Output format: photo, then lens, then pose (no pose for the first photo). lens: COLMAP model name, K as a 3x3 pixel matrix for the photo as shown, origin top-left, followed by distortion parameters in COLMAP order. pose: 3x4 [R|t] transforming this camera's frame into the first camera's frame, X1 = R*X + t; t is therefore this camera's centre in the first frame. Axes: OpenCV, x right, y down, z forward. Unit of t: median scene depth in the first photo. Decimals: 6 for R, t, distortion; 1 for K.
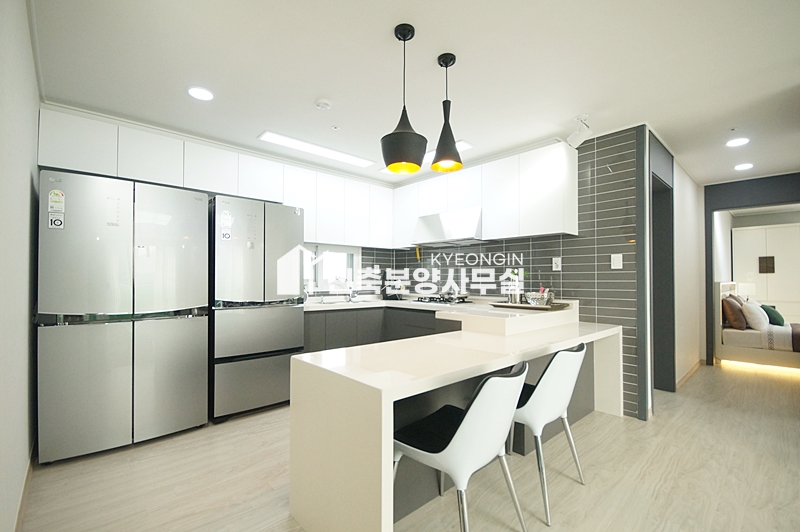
lens RADIAL K [[357.3, 0, 400.6], [0, 357.3, 270.3], [0, 0, 1]] dist [-0.000355, -0.000086]
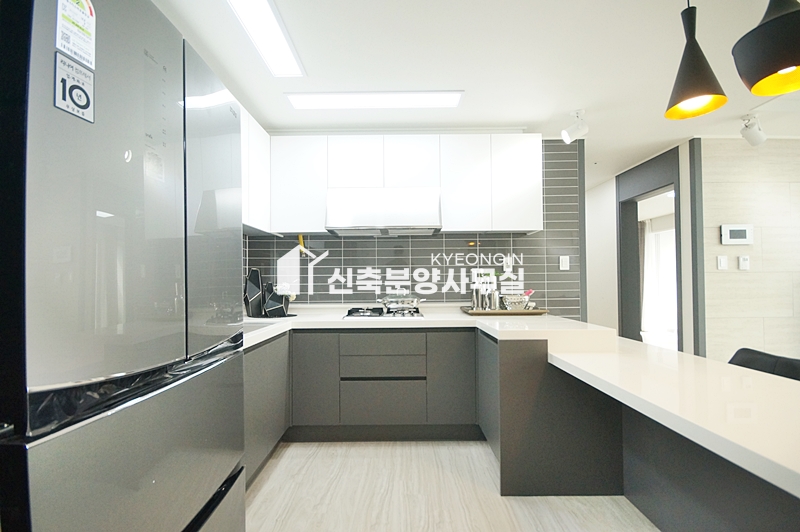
lens RADIAL K [[357.3, 0, 401.1], [0, 357.3, 271.6], [0, 0, 1]] dist [-0.000355, -0.000086]
pose [[0.682479, 0.009346, 0.730845, -0.447739], [-0.008104, 0.999954, -0.005220, 0.009270], [-0.730860, -0.002360, 0.682523, 0.585958]]
